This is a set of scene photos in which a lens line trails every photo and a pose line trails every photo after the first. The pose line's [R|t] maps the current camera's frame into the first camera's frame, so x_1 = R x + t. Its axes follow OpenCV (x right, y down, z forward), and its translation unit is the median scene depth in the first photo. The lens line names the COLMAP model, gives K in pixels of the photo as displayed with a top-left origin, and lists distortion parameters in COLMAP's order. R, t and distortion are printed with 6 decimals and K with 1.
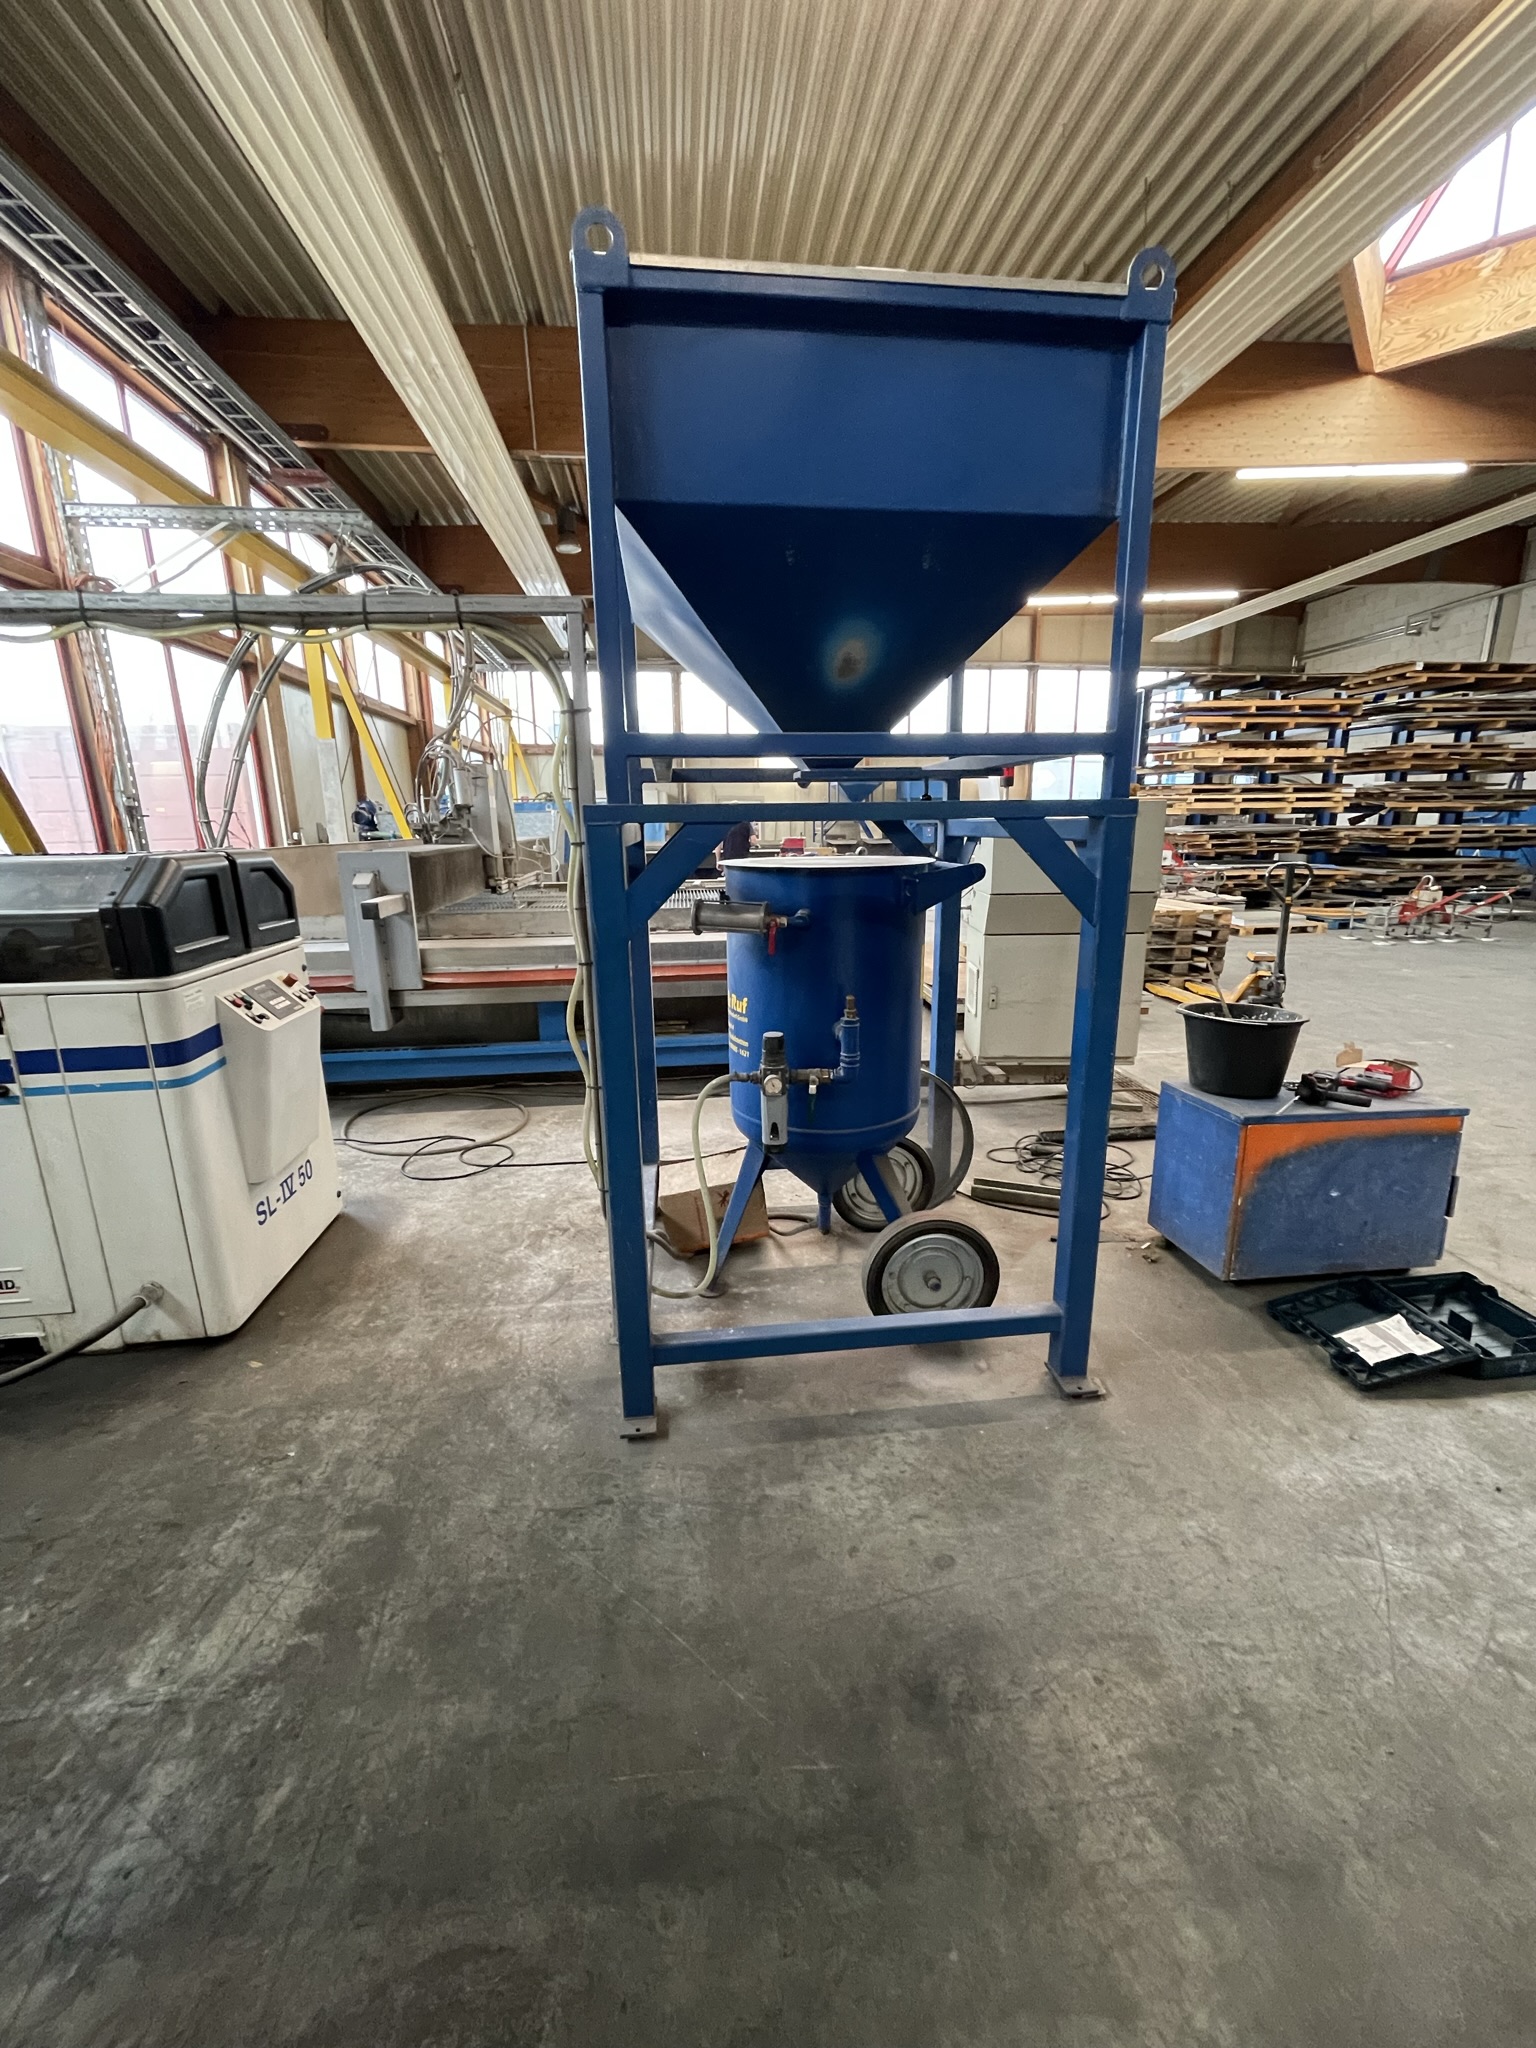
lens RADIAL K [[823.9, 0, 770.7], [0, 823.9, 1023.5], [0, 0, 1]] dist [-0.001496, 0.000223]
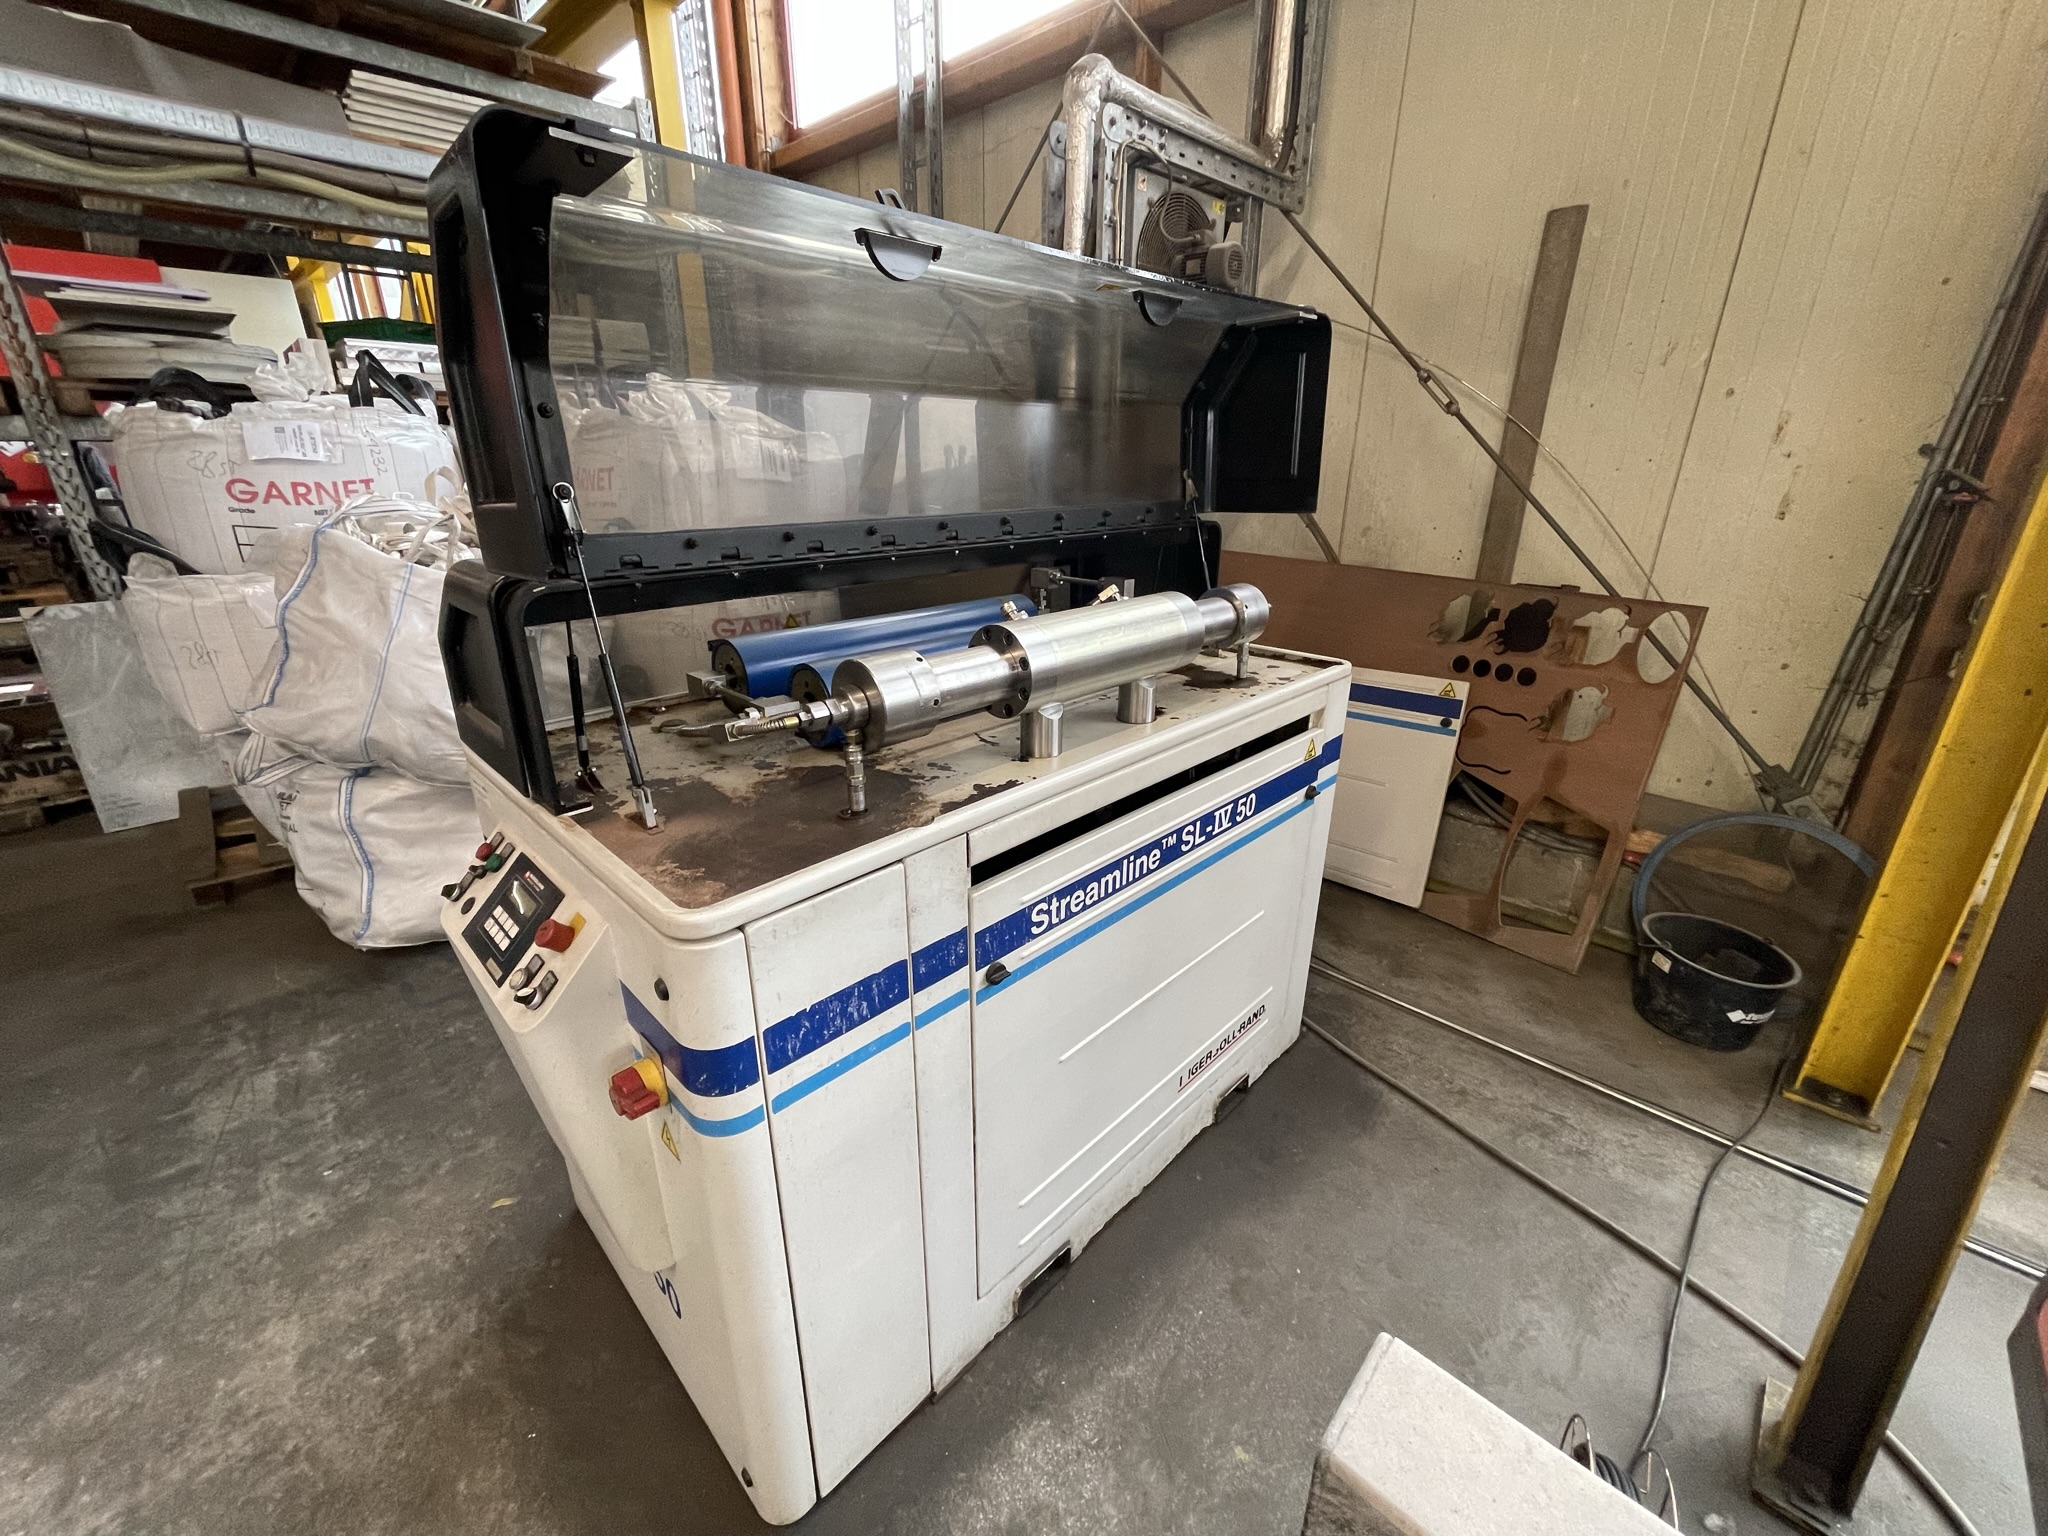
lens RADIAL K [[823.9, 0, 1017.0], [0, 823.9, 756.1], [0, 0, 1]] dist [-0.001496, 0.000223]
pose [[-0.777220, 0.224716, -0.587735, -0.857971], [-0.142675, 0.846790, 0.512436, -0.558668], [0.612840, 0.482131, -0.626080, 2.114978]]
